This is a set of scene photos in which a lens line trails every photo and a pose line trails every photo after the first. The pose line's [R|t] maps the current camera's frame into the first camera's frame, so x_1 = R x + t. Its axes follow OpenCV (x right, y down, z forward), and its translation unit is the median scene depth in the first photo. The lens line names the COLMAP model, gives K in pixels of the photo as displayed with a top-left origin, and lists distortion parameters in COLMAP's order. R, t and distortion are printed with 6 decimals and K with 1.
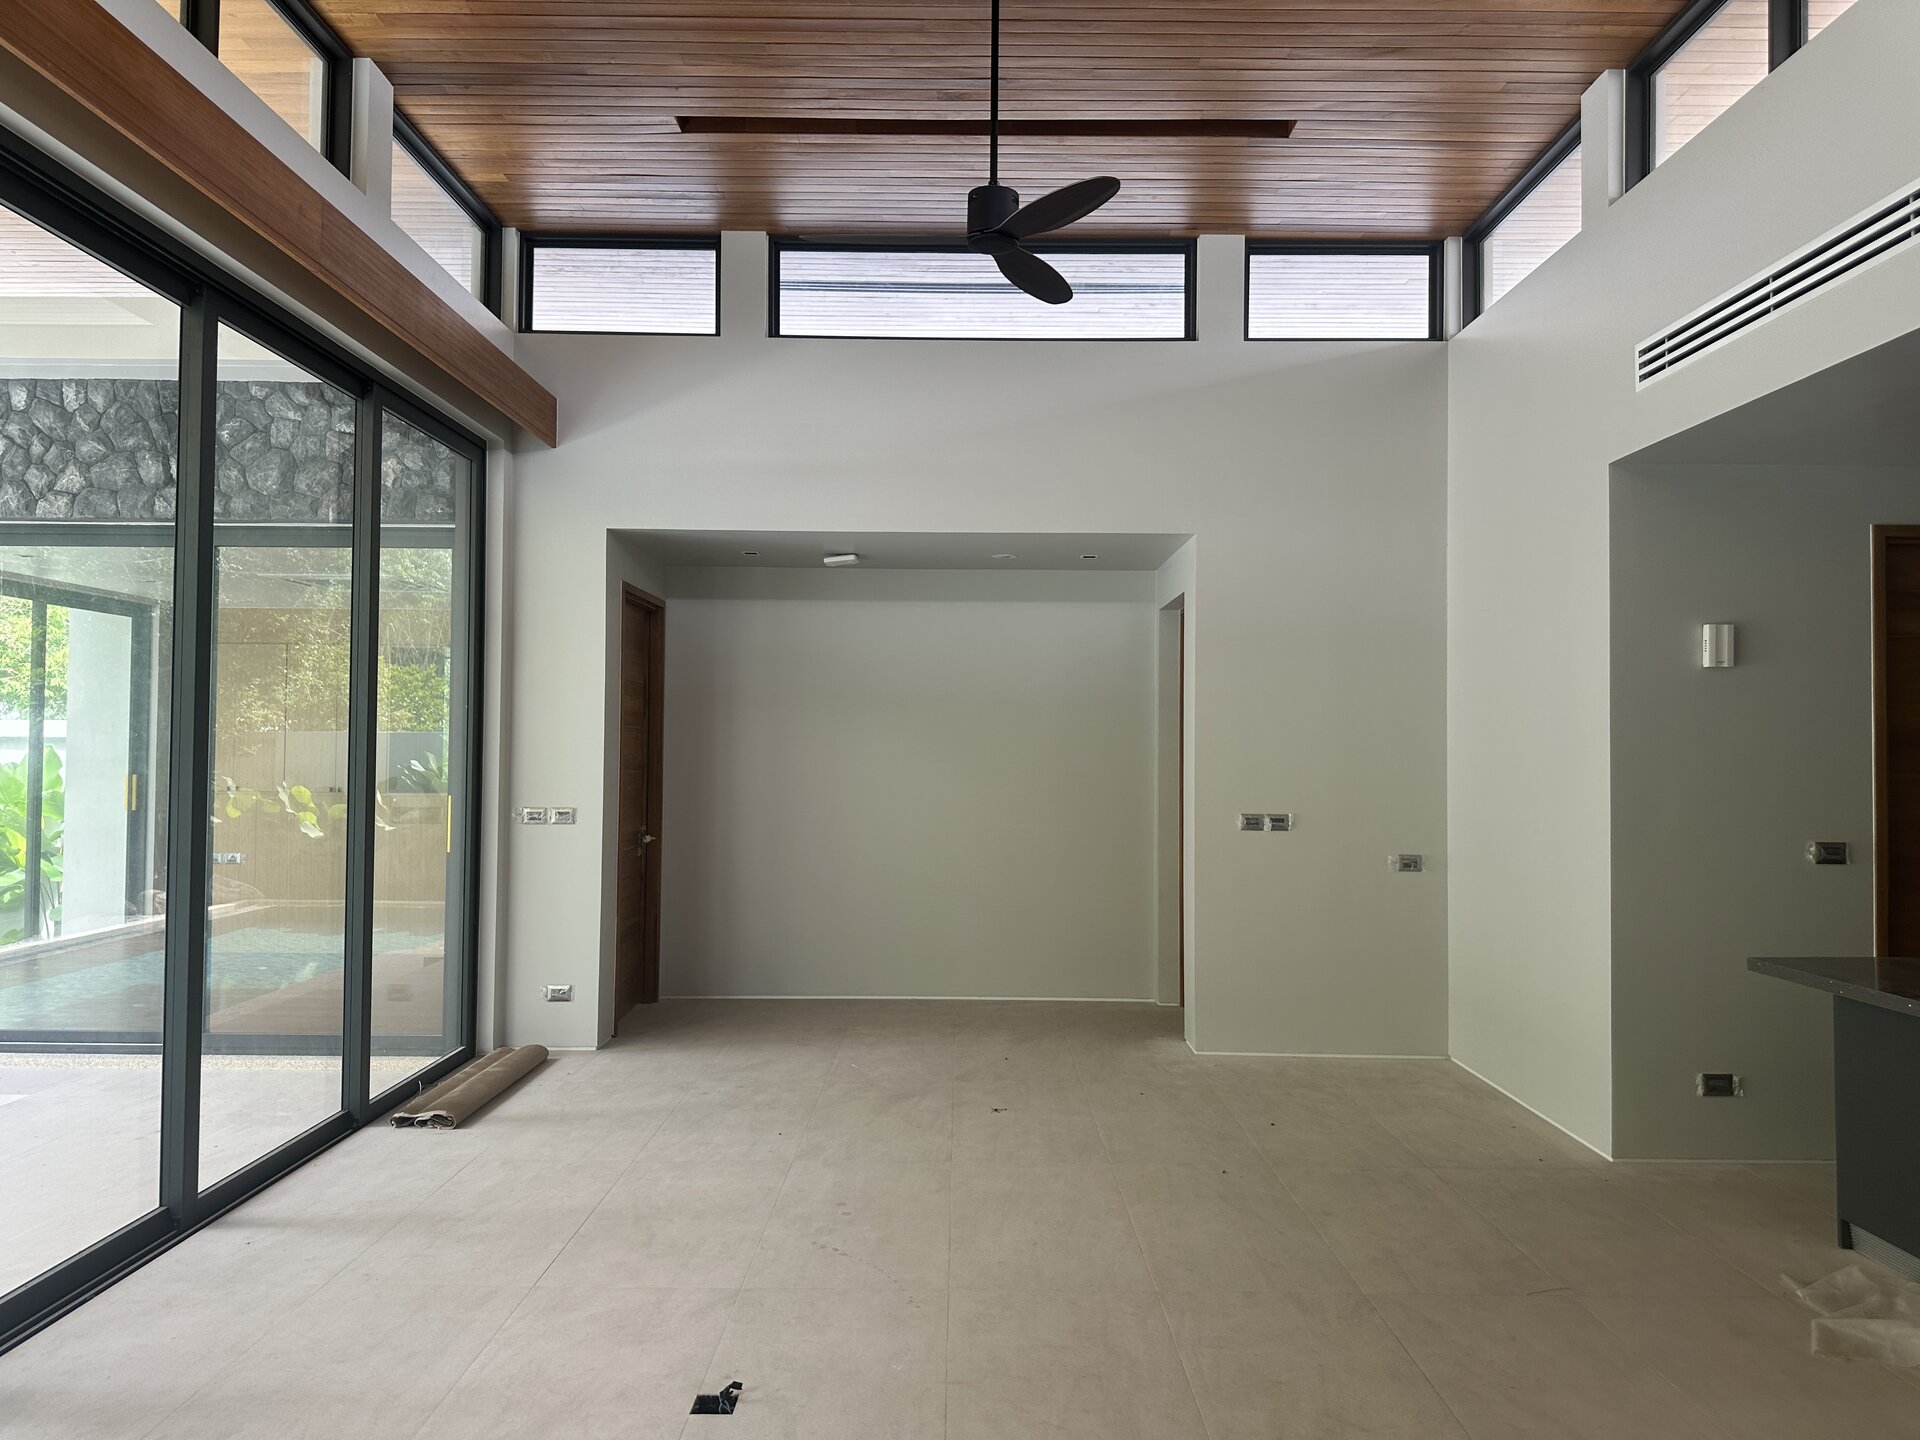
lens RADIAL K [[1350.3, 0, 970.3], [0, 1350.3, 718.9], [0, 0, 1]] dist [0.005587, -0.002263]
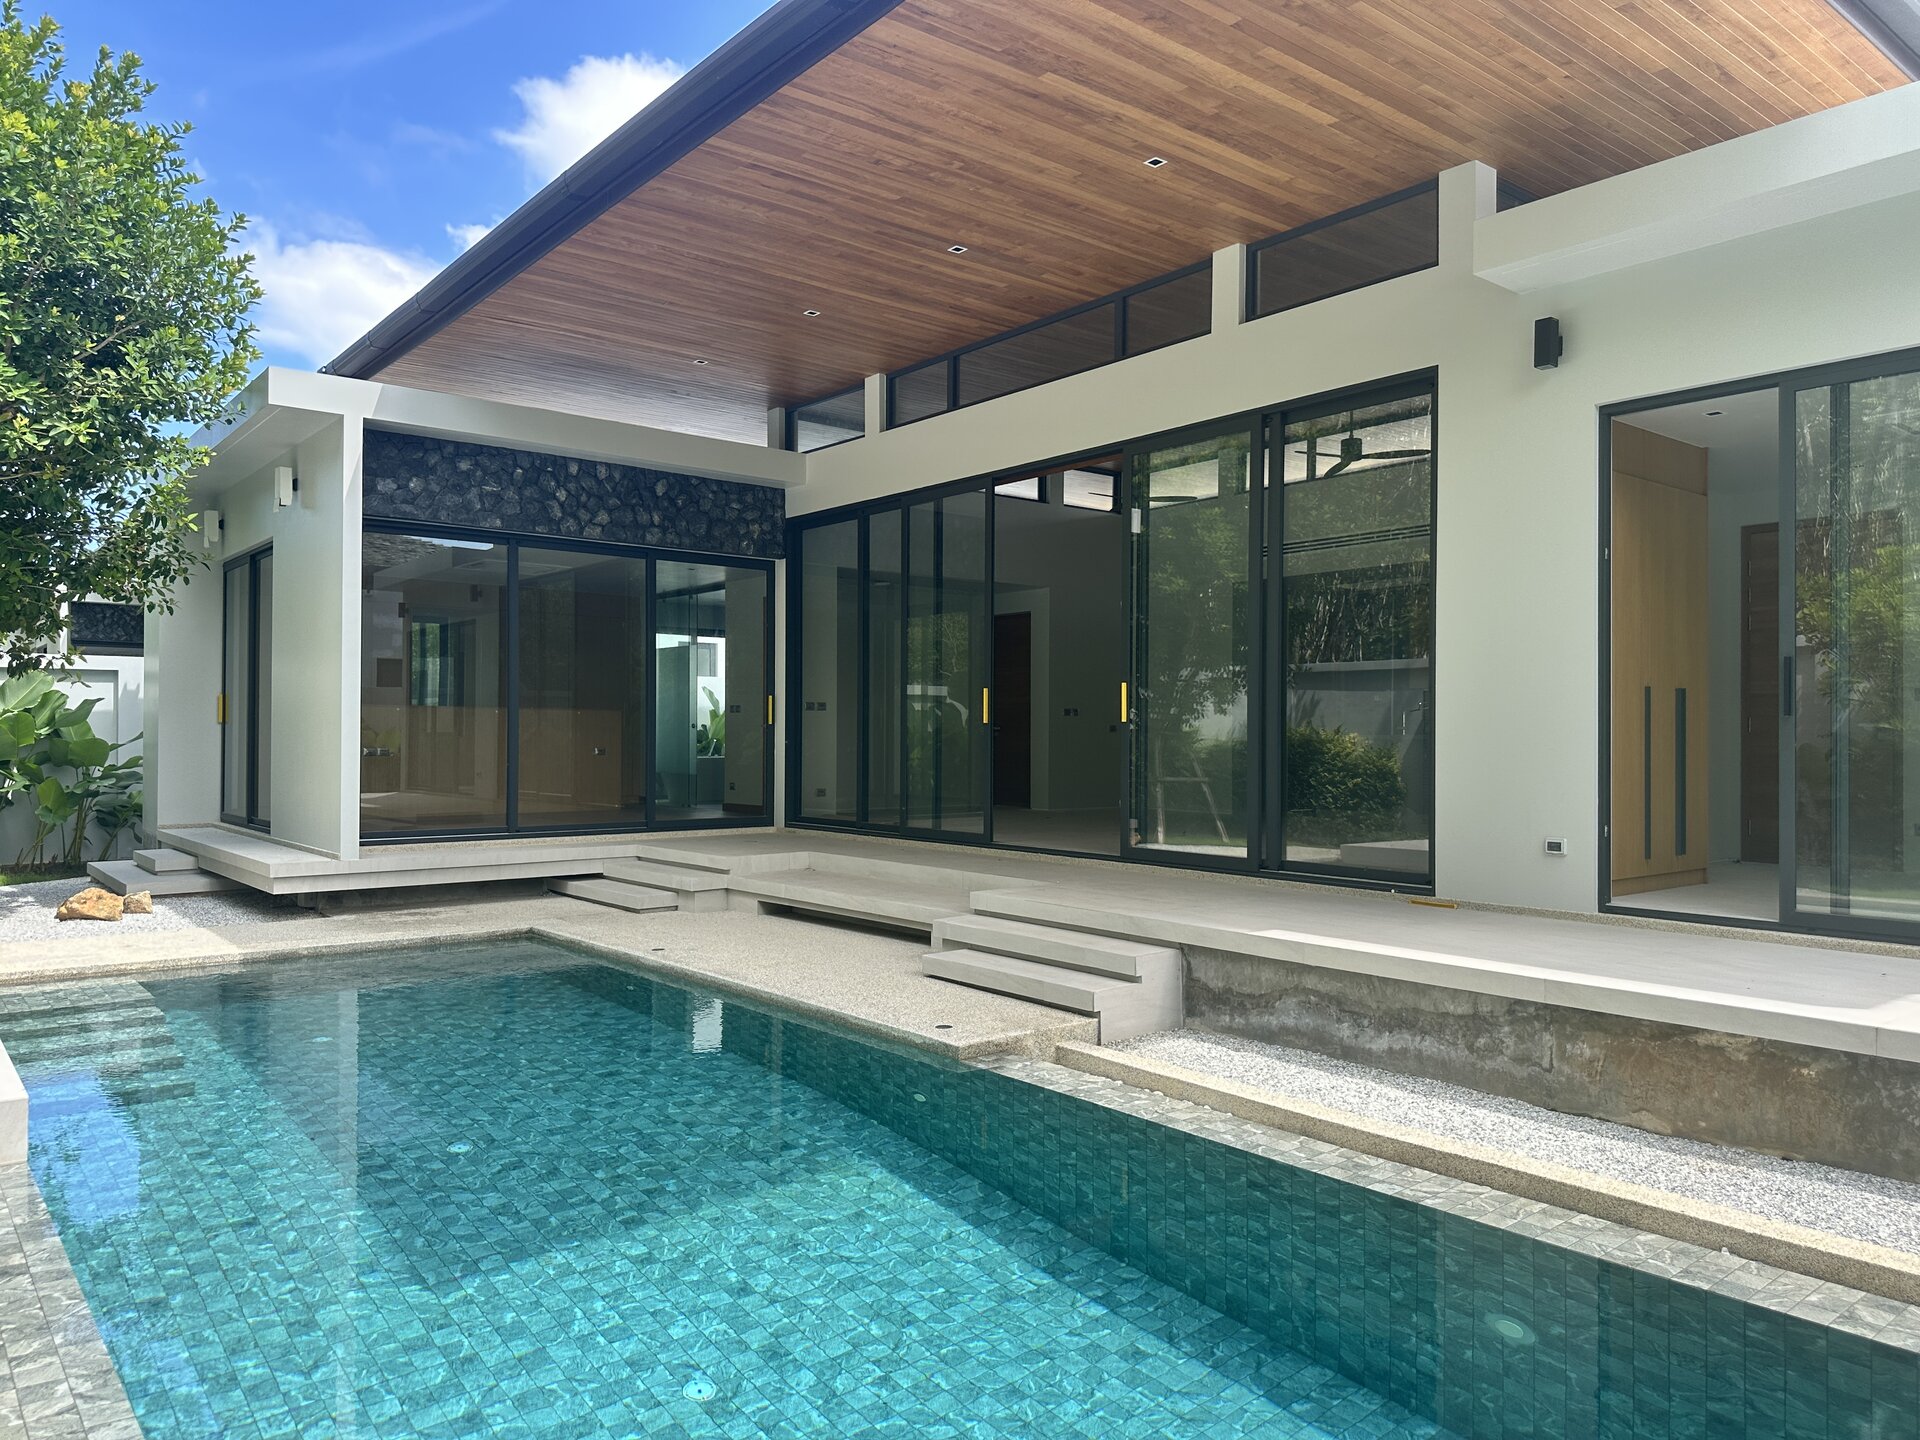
lens RADIAL K [[1353.7, 0, 961.2], [0, 1353.7, 739.1], [0, 0, 1]] dist [0.060273, -0.057387]
pose [[0.781167, 0.000357, 0.624322, -1.429385], [-0.019772, 0.999512, 0.024167, 0.066595], [-0.624009, -0.031223, 0.780793, -0.737797]]
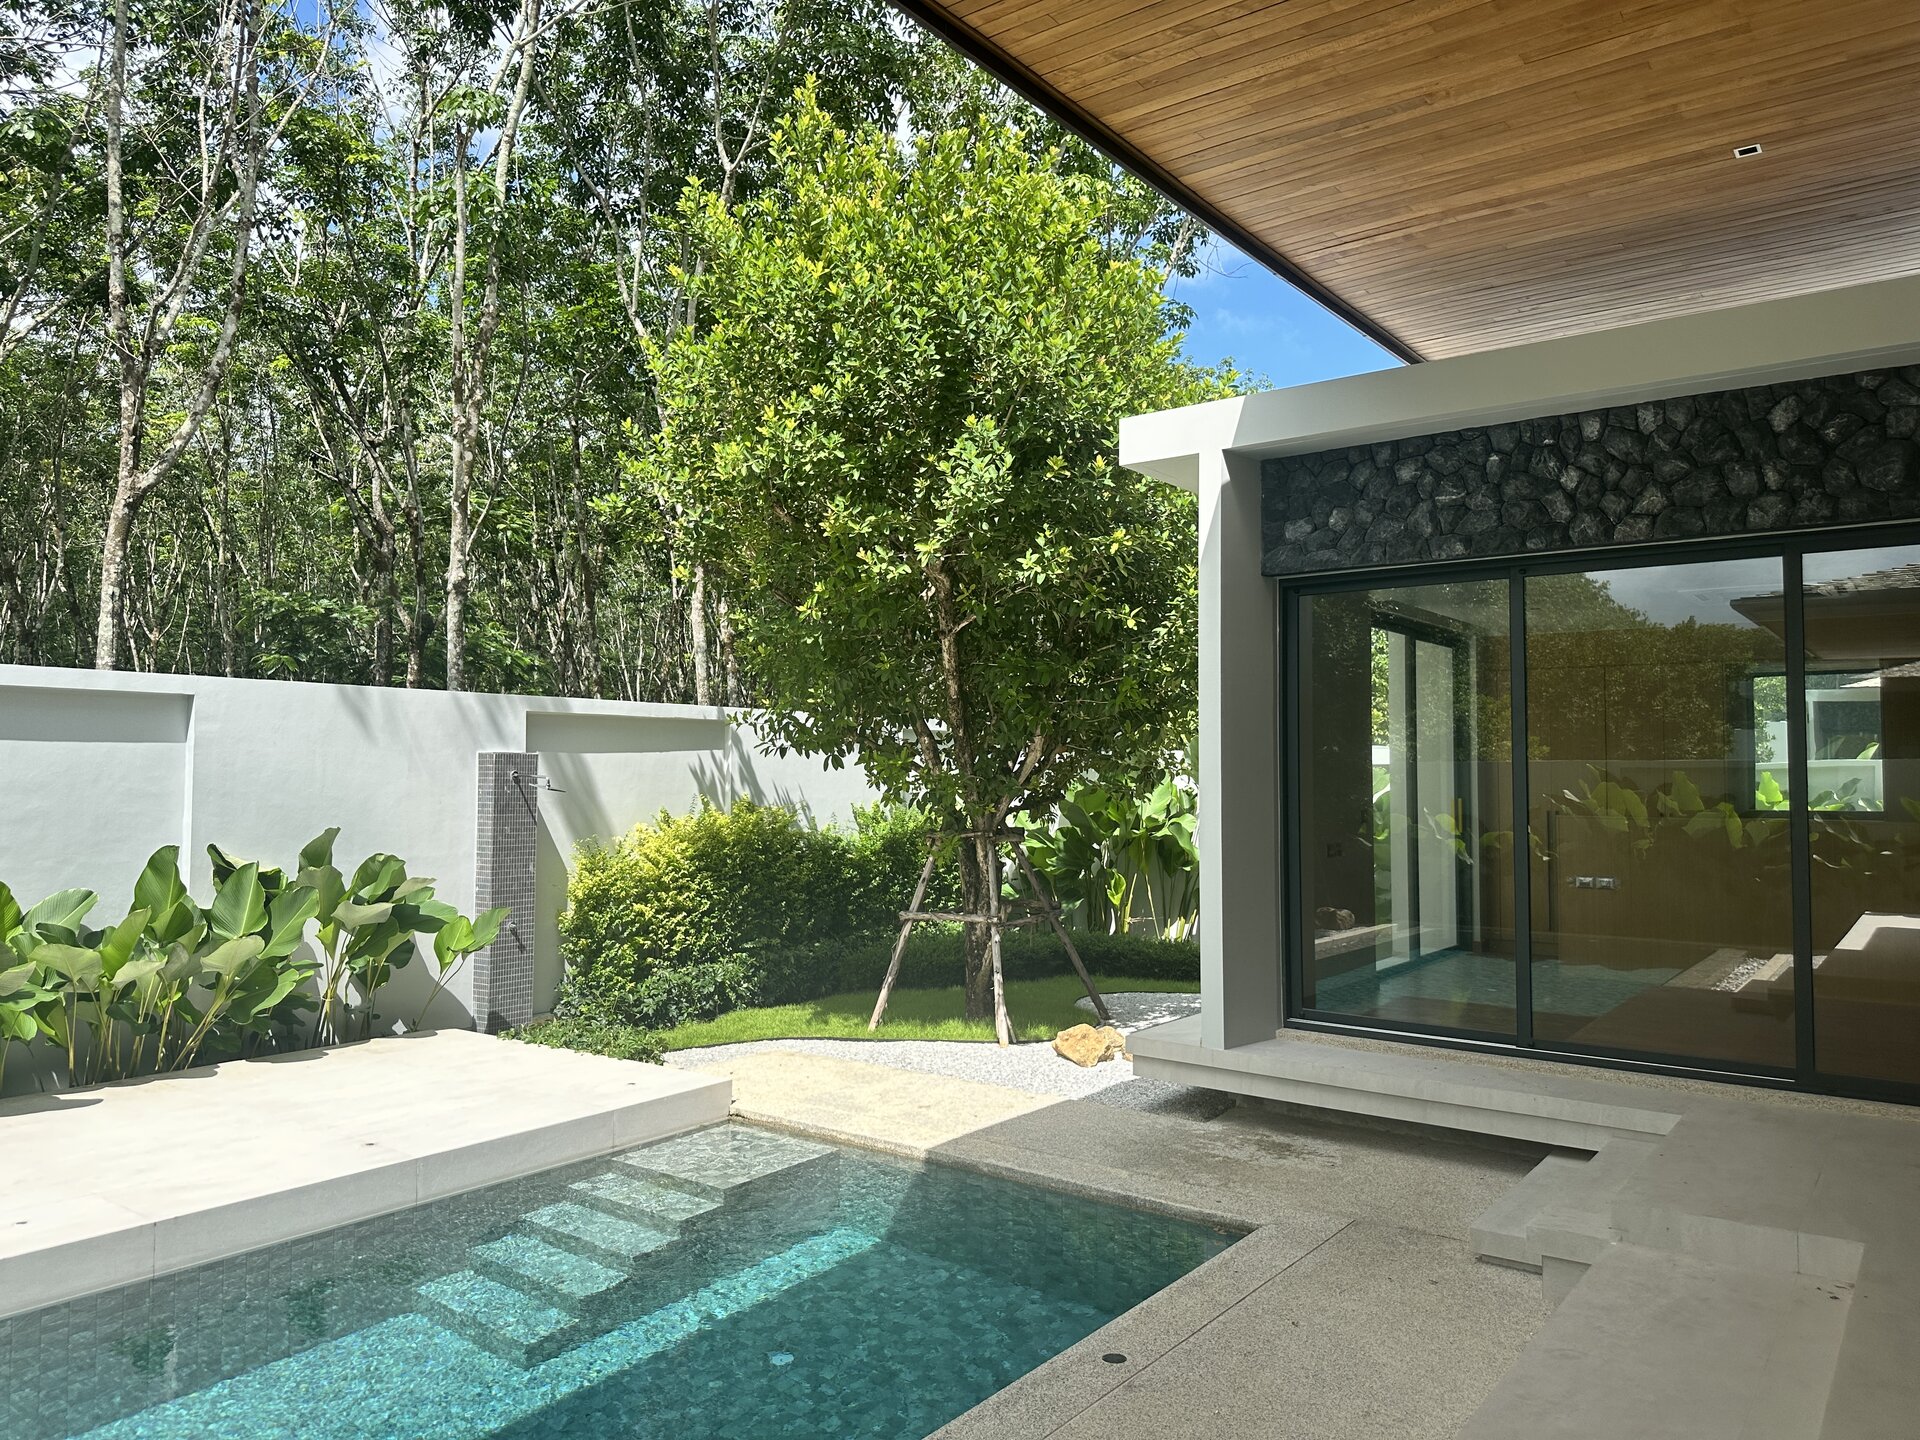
lens RADIAL K [[1346.4, 0, 987.2], [0, 1346.4, 697.6], [0, 0, 1]] dist [0.062089, -0.064034]
pose [[0.807793, -0.036131, -0.588357, -0.472754], [0.015219, 0.999065, -0.040457, 0.002698], [0.589269, 0.023727, 0.807588, -0.105871]]
